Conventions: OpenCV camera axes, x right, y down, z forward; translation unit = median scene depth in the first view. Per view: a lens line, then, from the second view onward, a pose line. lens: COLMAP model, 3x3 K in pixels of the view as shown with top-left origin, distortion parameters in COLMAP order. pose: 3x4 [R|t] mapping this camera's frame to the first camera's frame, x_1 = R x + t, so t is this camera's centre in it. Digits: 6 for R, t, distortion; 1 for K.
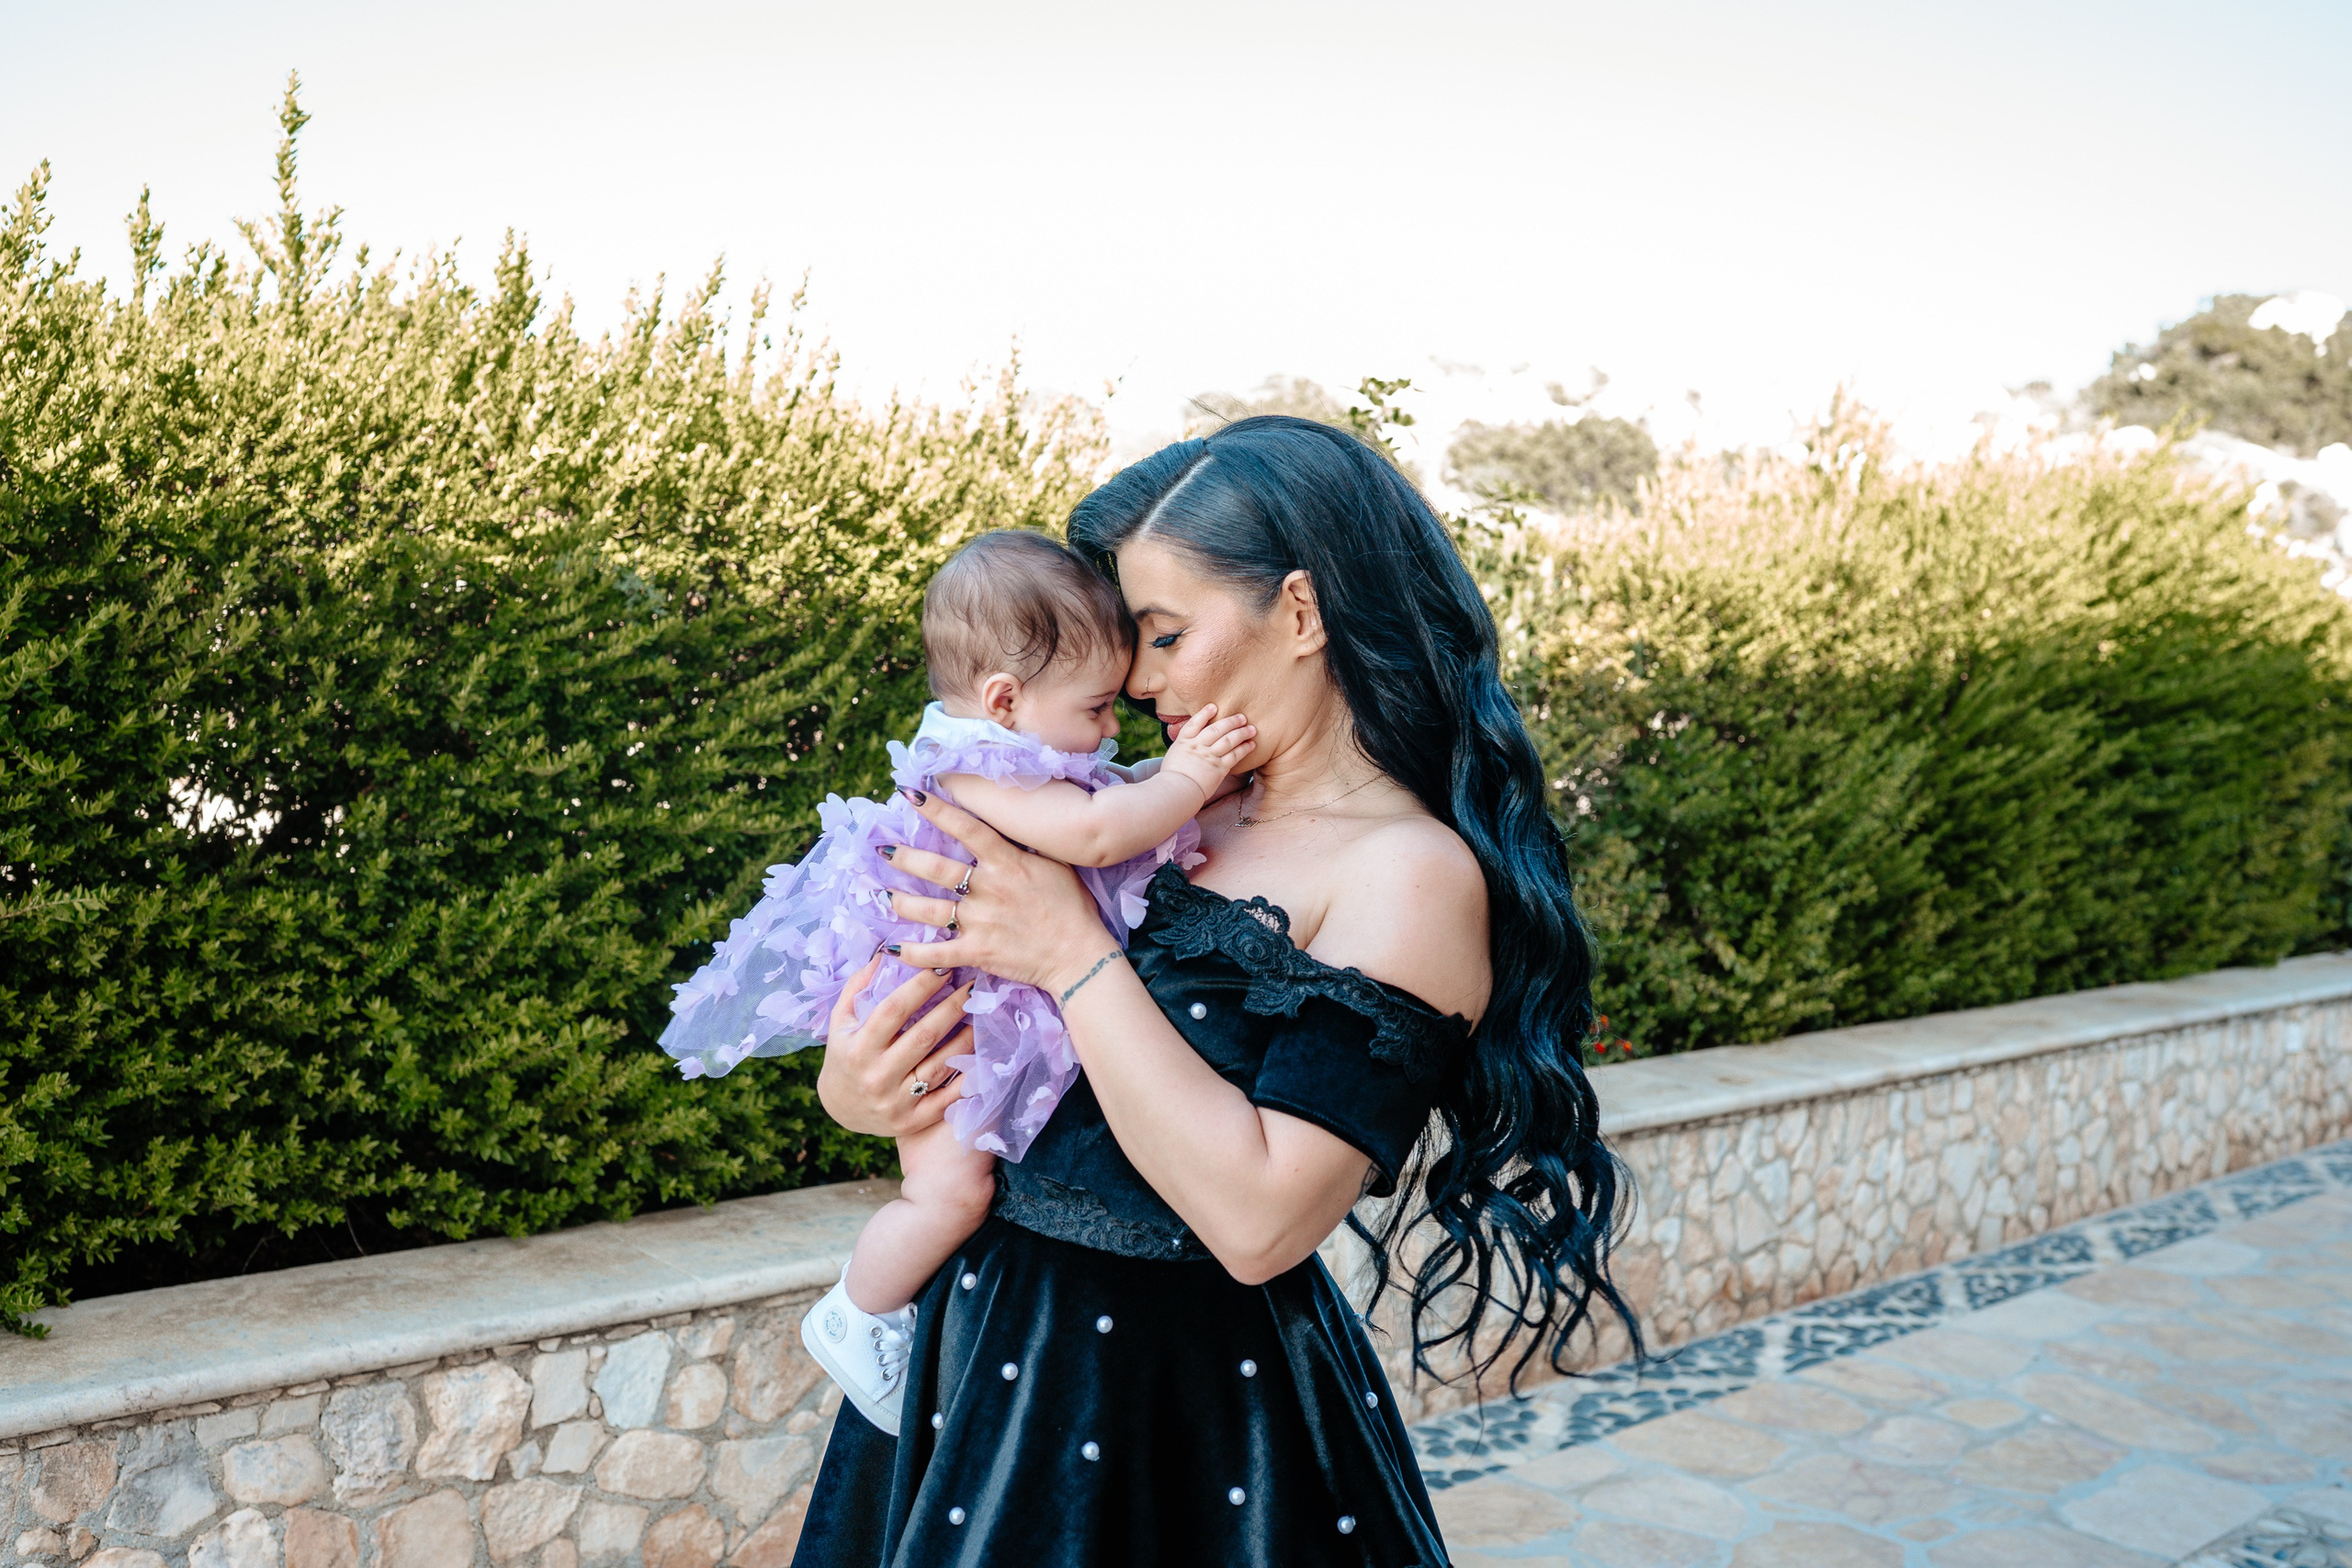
lens RADIAL K [[2222.6, 0, 1181.9], [0, 2222.6, 785.1], [0, 0, 1]] dist [0.000033, 0.000000]
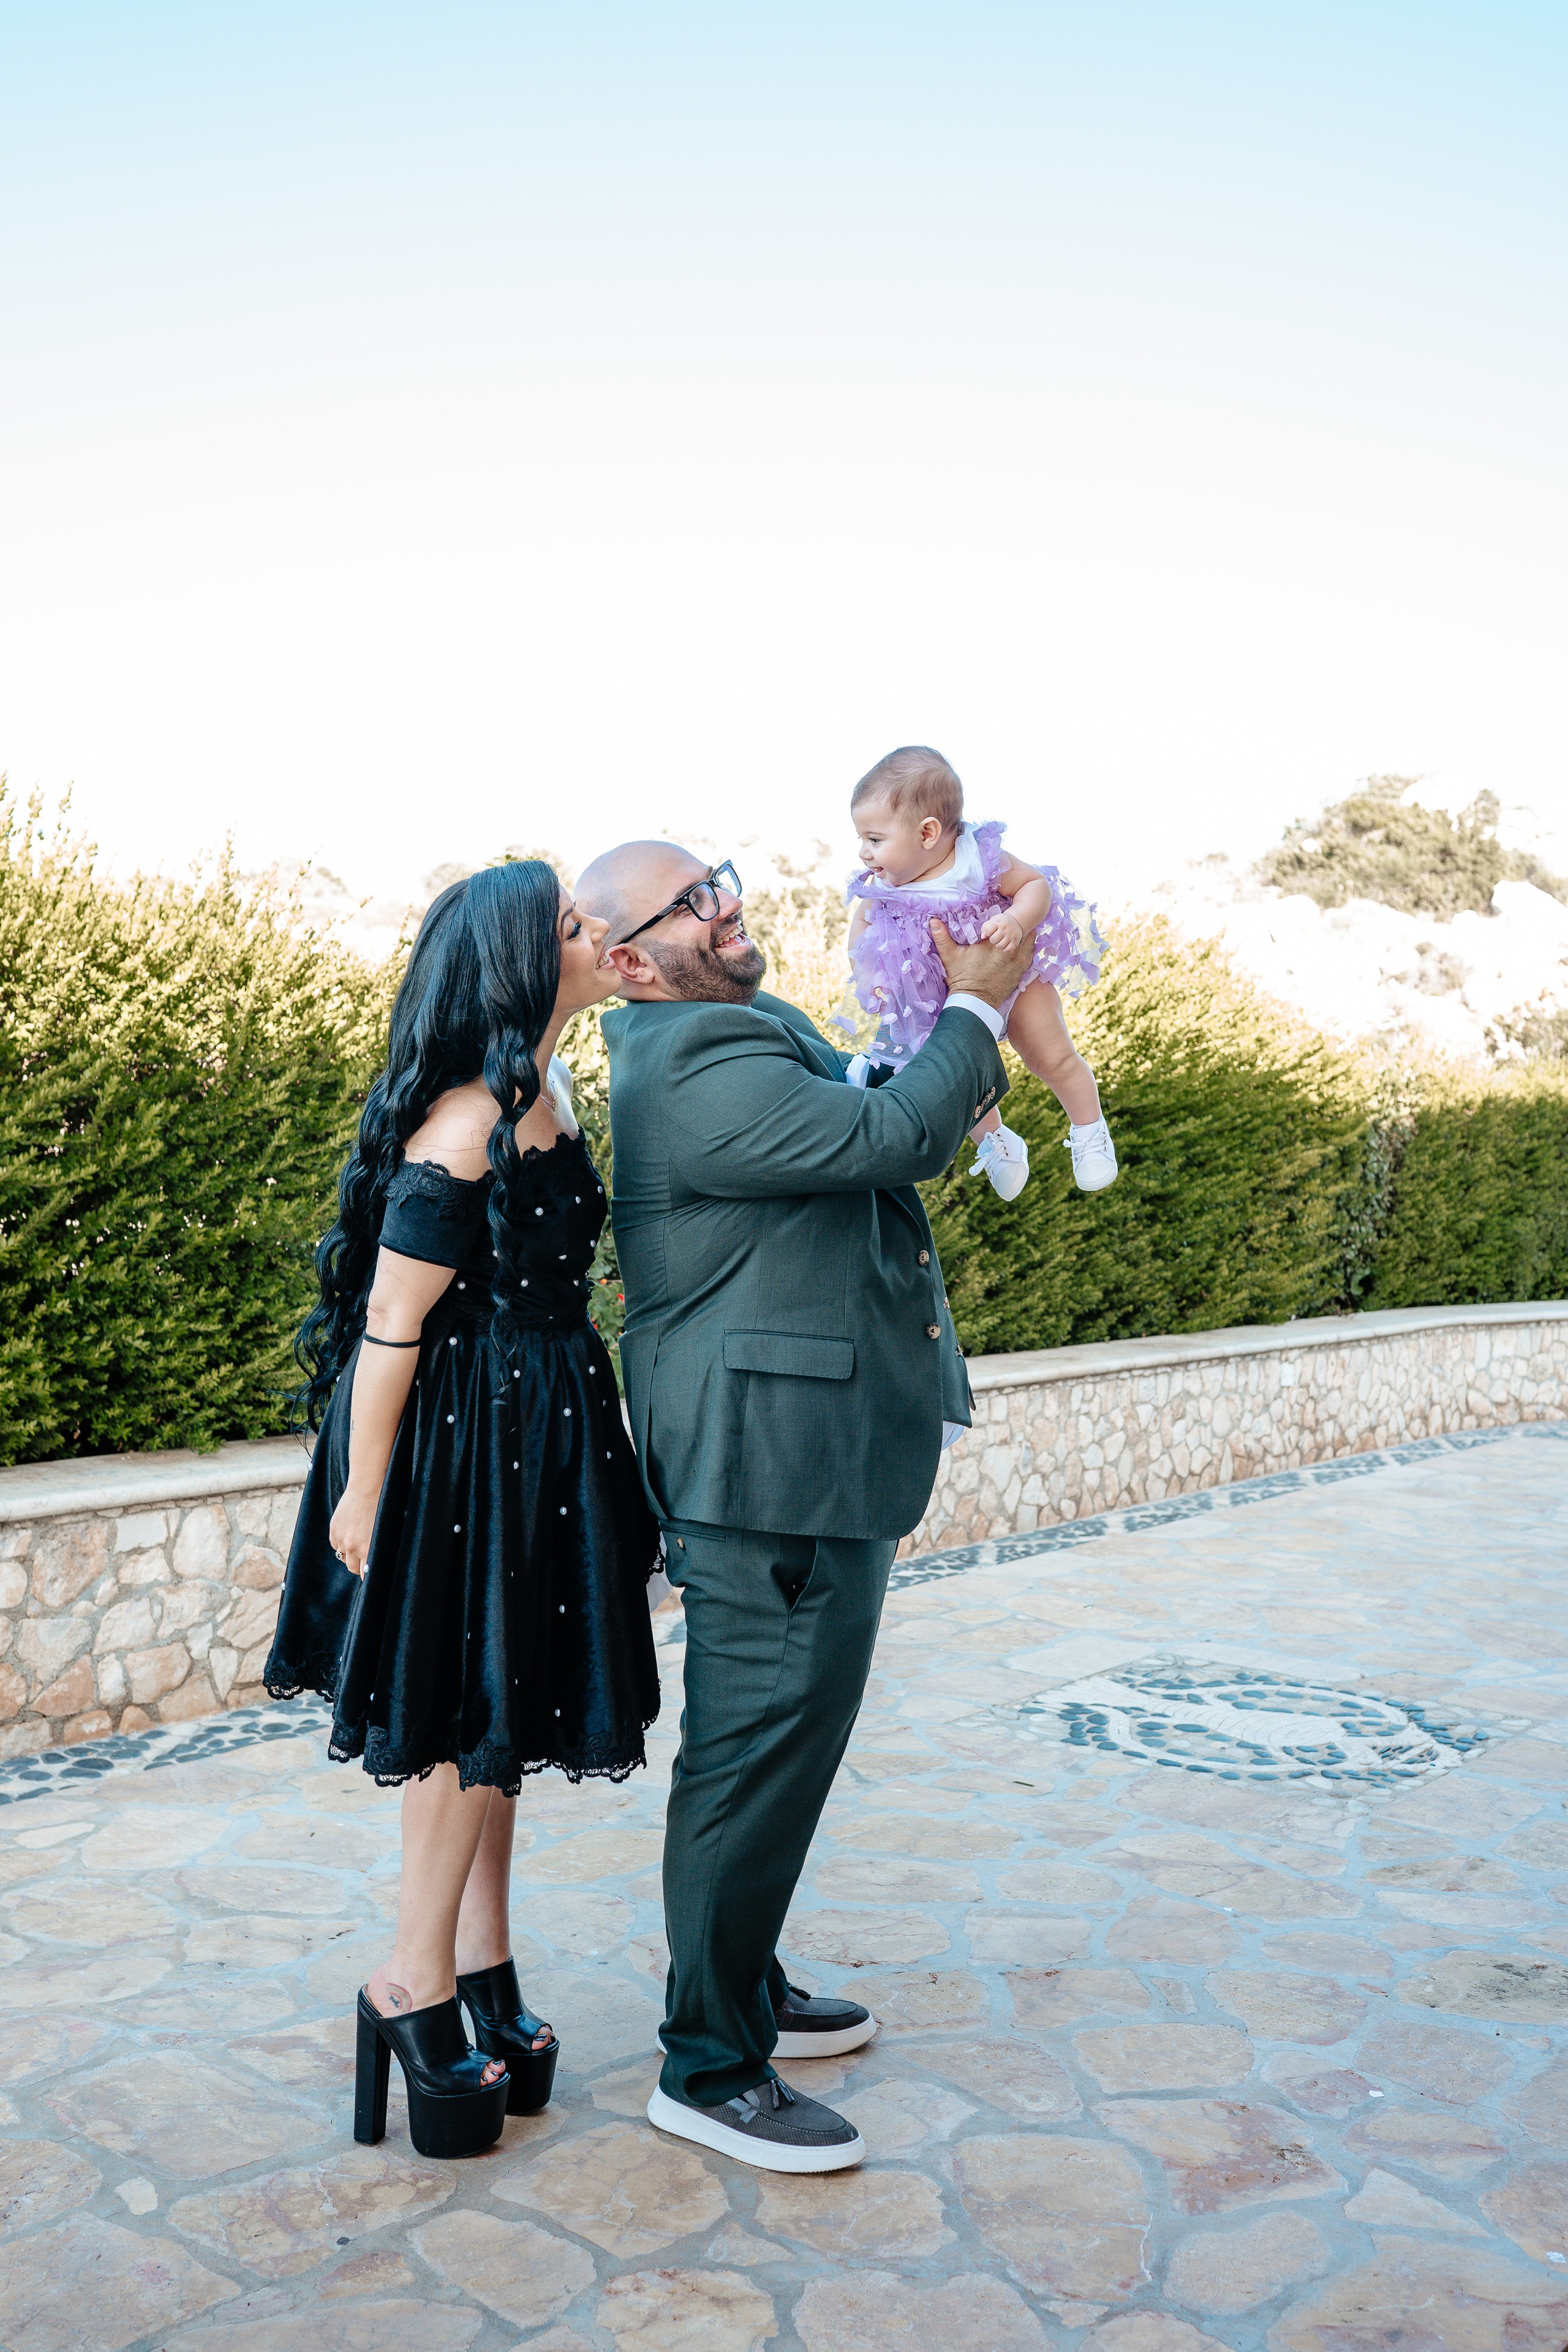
lens RADIAL K [[2222.8, 0, 788.4], [0, 2222.8, 1171.1], [0, 0, 1]] dist [0.000033, 0.000000]
pose [[0.987622, -0.021463, 0.155379, 0.055103], [0.027209, 0.999019, -0.034947, 0.073896], [-0.154476, 0.038742, 0.987237, -0.452665]]
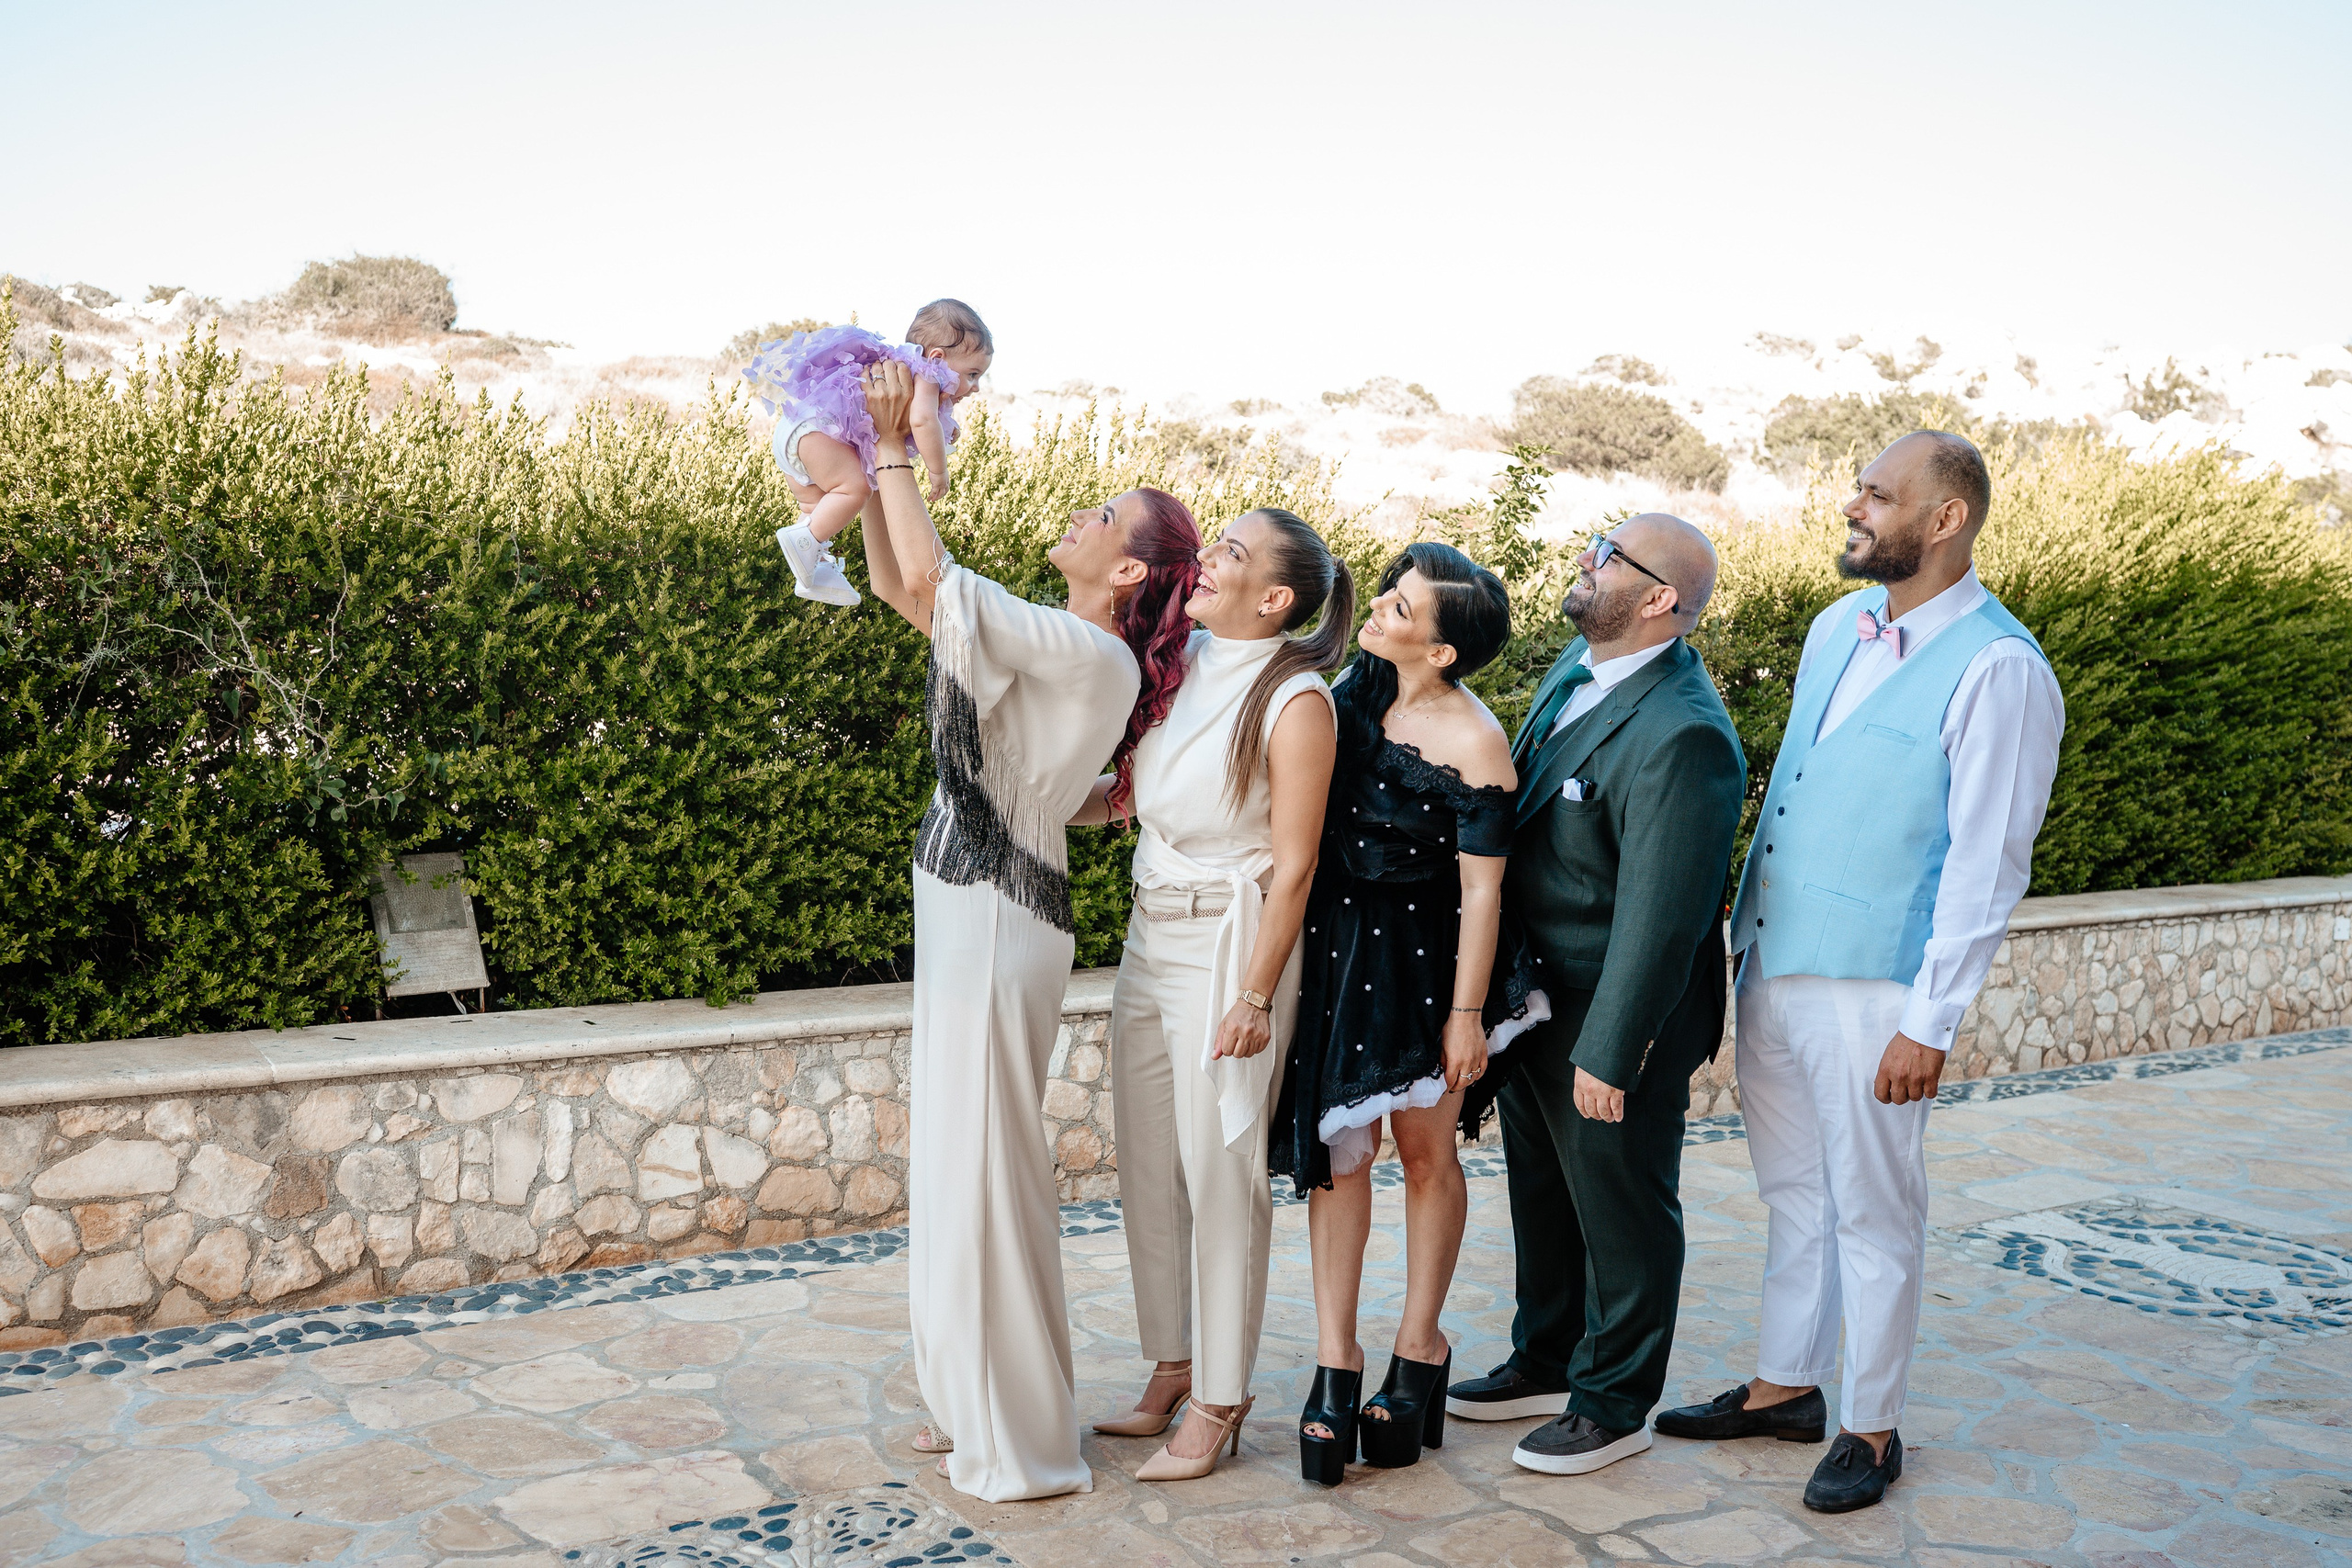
lens RADIAL K [[2222.6, 0, 1174.2], [0, 2222.6, 790.6], [0, 0, 1]] dist [0.000033, 0.000000]
pose [[0.987002, -0.005610, -0.160611, 0.128039], [0.007517, 0.999908, 0.011272, 0.039306], [0.160533, -0.012333, 0.986953, -0.689613]]
